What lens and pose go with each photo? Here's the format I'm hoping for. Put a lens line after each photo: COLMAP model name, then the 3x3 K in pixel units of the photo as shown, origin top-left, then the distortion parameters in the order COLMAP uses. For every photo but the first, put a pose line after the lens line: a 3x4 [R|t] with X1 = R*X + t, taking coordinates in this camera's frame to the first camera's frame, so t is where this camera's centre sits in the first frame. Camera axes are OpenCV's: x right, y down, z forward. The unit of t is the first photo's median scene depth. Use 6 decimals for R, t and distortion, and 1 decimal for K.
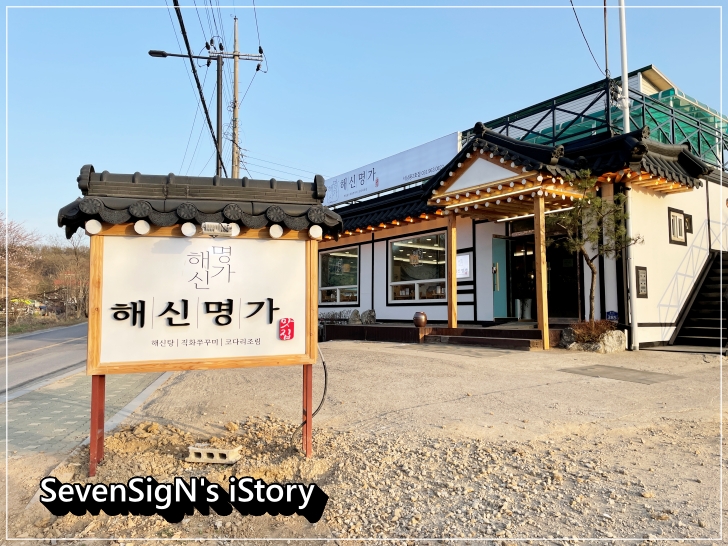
lens RADIAL K [[546.8, 0, 365.1], [0, 546.8, 274.6], [0, 0, 1]] dist [0.044998, -0.042121]
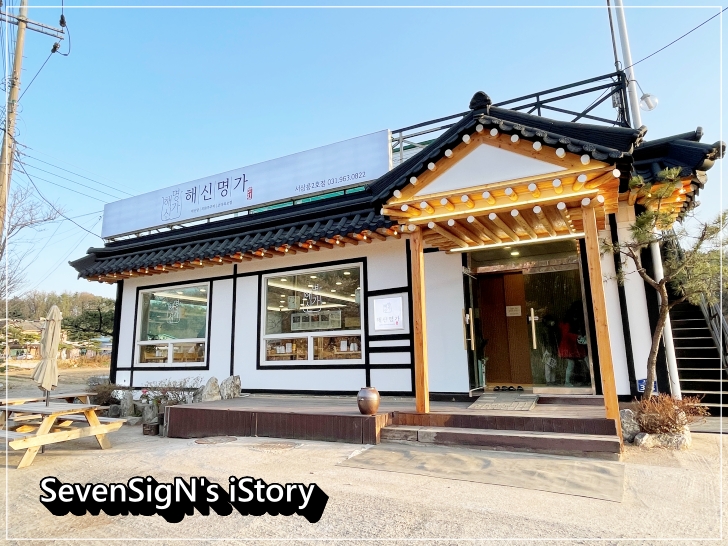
lens RADIAL K [[464.3, 0, 362.1], [0, 464.3, 268.3], [0, 0, 1]] dist [-0.007023, 0.002408]
pose [[0.901491, 0.058141, 0.428874, -0.106532], [-0.008086, 0.993025, -0.117622, -0.001655], [-0.432722, 0.102567, 0.895674, 0.429598]]
